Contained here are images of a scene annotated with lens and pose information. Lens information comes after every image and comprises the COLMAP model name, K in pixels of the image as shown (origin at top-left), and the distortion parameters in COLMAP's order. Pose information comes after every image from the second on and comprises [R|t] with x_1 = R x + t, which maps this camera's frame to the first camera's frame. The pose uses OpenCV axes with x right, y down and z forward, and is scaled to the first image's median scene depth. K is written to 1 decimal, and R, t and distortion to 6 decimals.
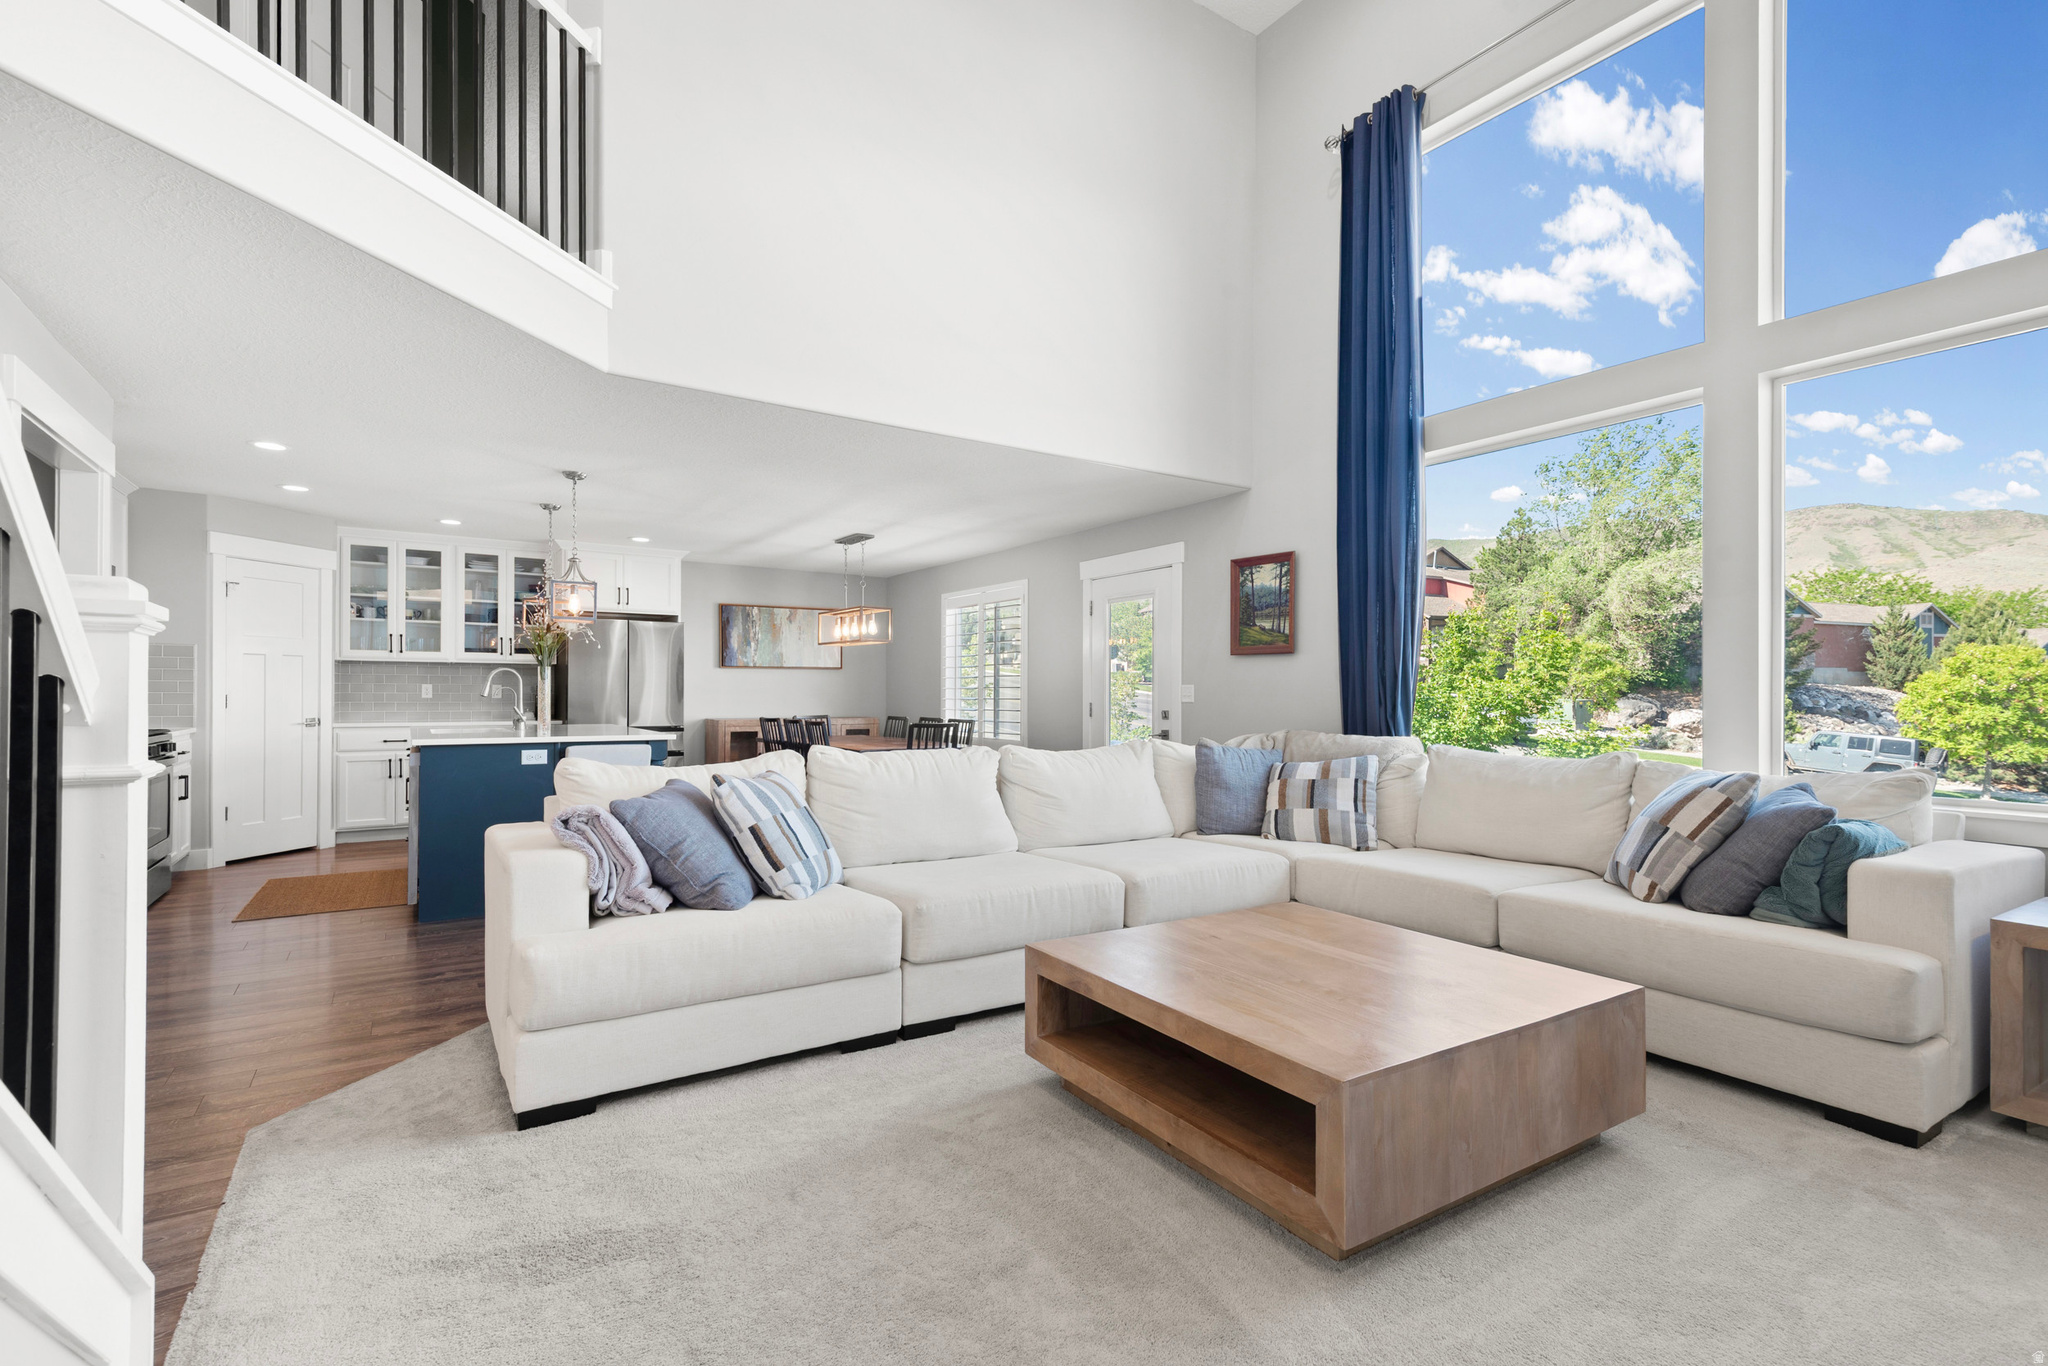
lens RADIAL K [[932.7, 0, 1010.8], [0, 932.7, 693.1], [0, 0, 1]] dist [0.017872, -0.000811]
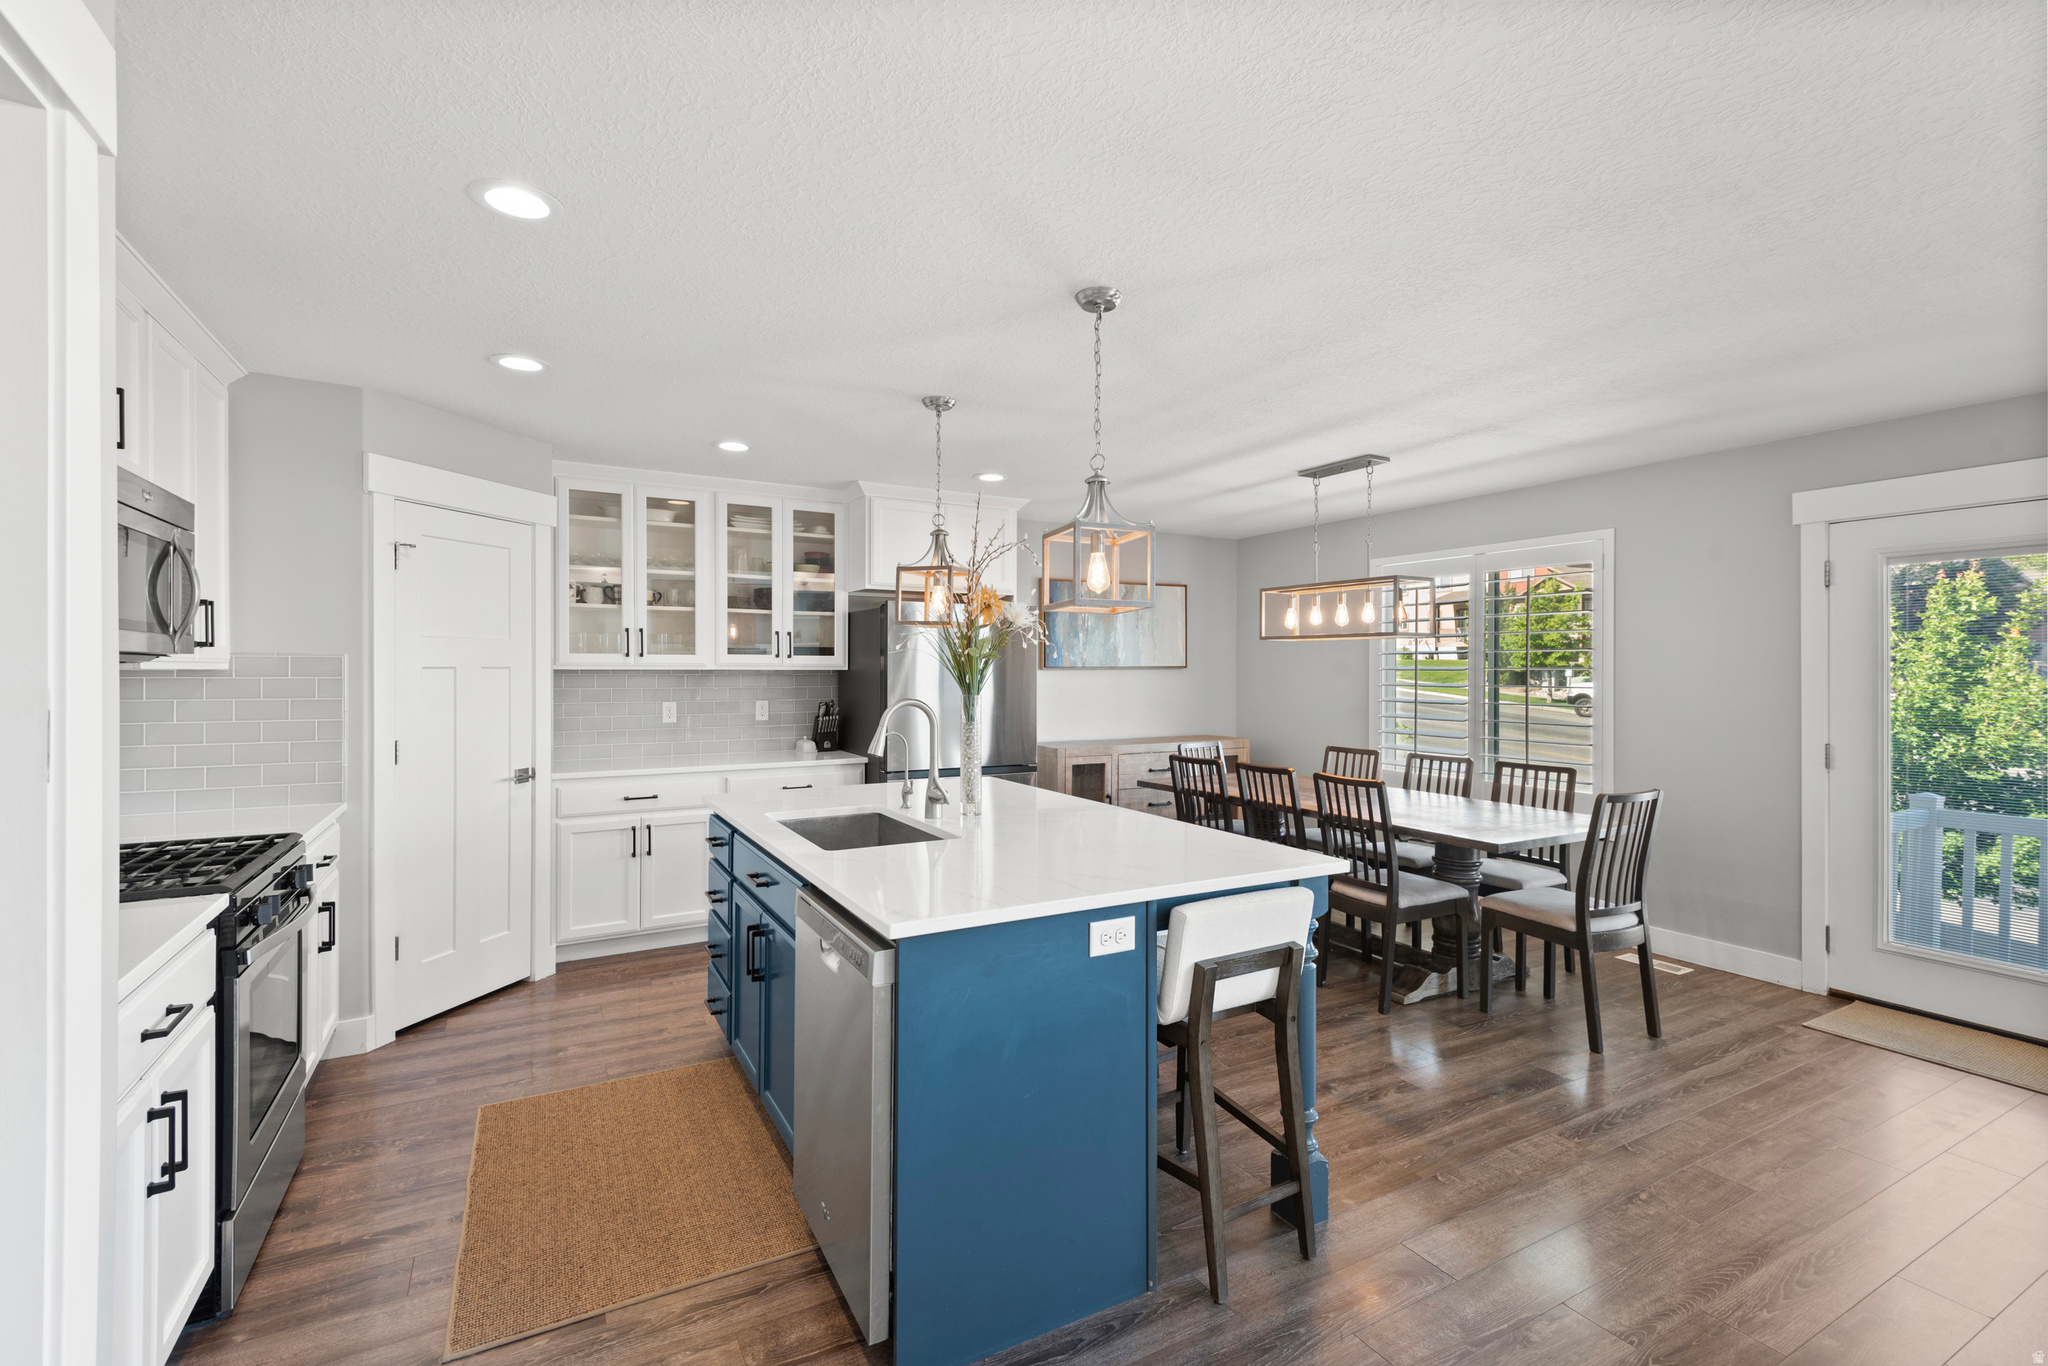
lens RADIAL K [[932.7, 0, 1036.3], [0, 932.7, 669.3], [0, 0, 1]] dist [0.017872, -0.000811]
pose [[0.997410, -0.003068, -0.071859, -0.330249], [0.002905, 0.999993, -0.002381, -0.032095], [0.071865, 0.002167, 0.997412, 0.376052]]
